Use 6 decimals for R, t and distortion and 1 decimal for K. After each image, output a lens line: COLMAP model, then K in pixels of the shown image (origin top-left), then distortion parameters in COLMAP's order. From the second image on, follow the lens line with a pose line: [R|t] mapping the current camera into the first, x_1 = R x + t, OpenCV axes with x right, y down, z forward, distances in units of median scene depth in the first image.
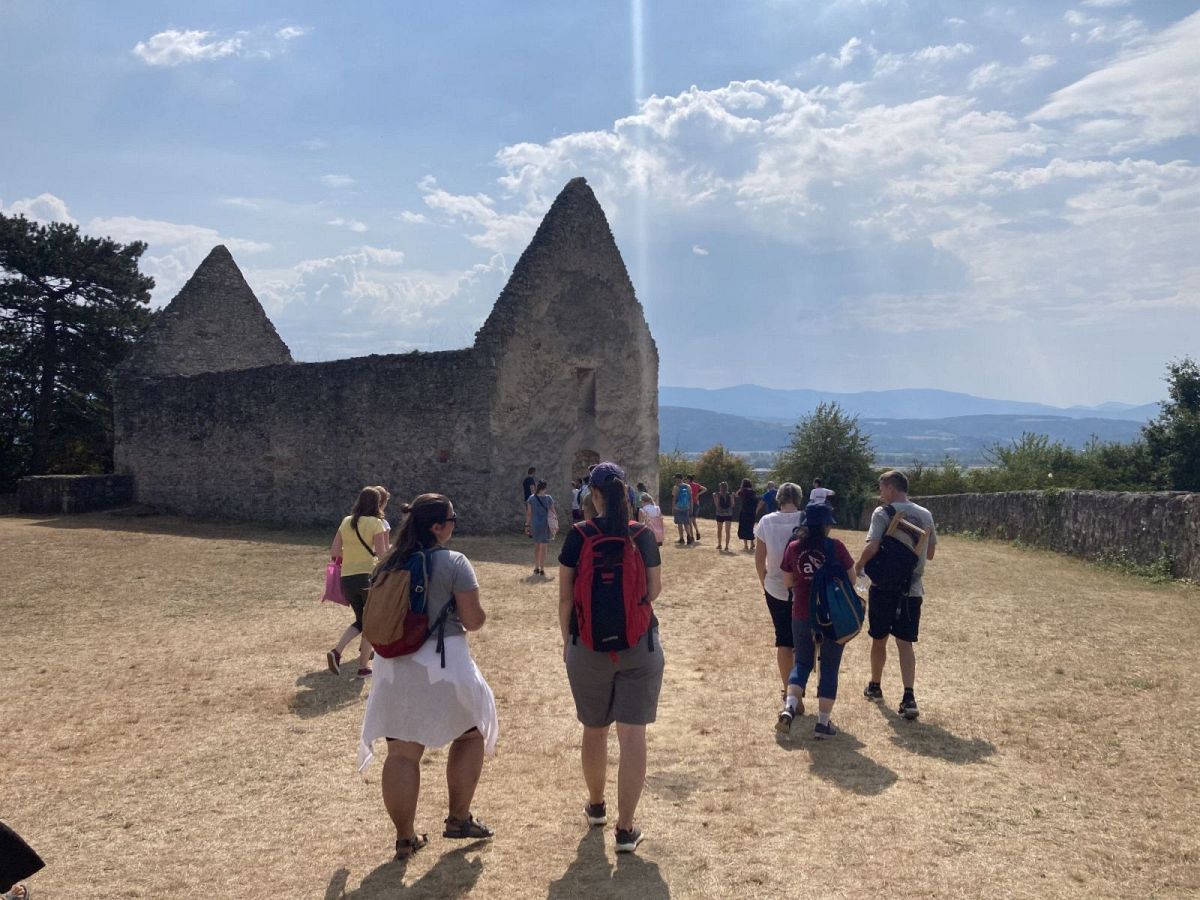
lens RADIAL K [[957.3, 0, 604.9], [0, 957.3, 440.7], [0, 0, 1]] dist [0.021643, -0.022837]
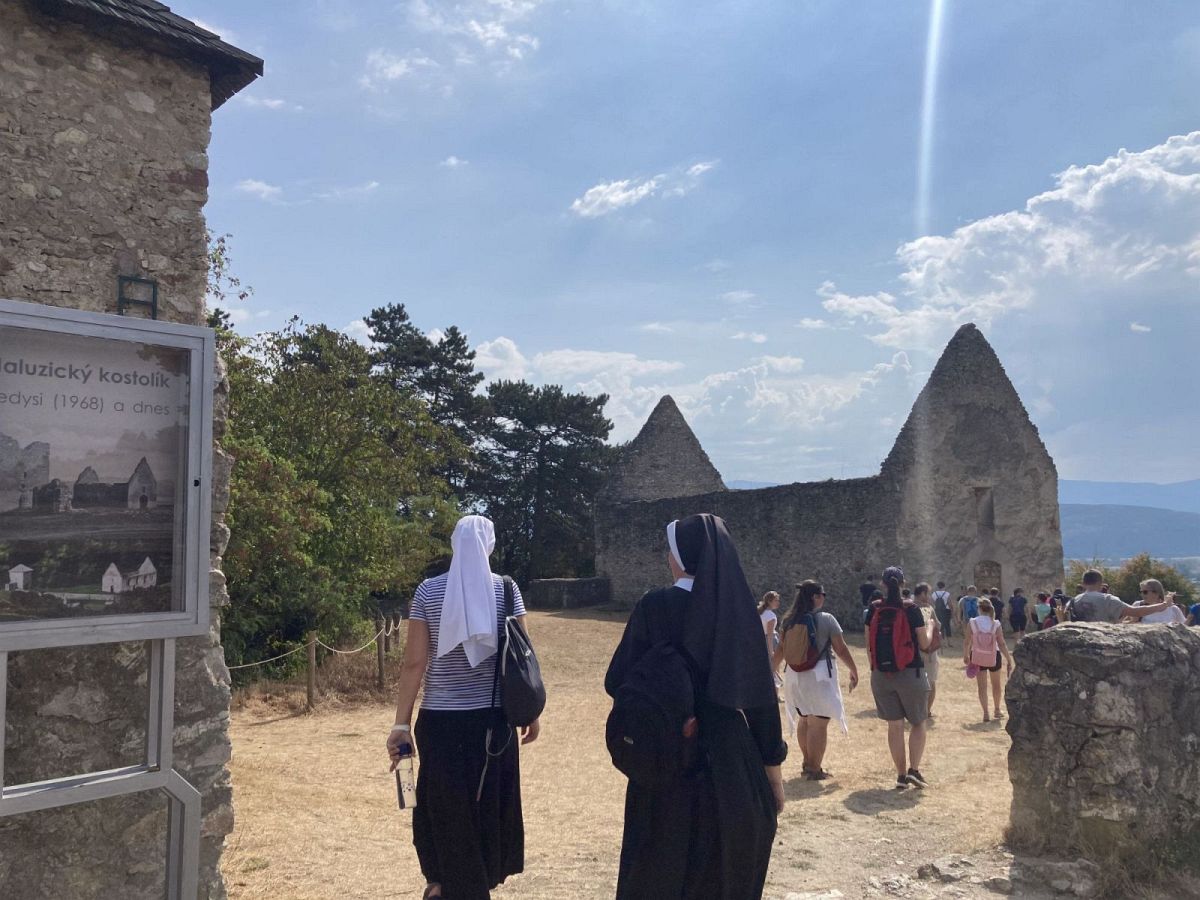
lens RADIAL K [[957.3, 0, 590.5], [0, 957.3, 447.9], [0, 0, 1]] dist [0.021643, -0.022837]
pose [[0.908900, -0.048599, -0.414172, 0.029595], [0.006004, 0.994608, -0.103531, -0.007484], [0.416970, 0.091612, 0.904292, -0.216206]]
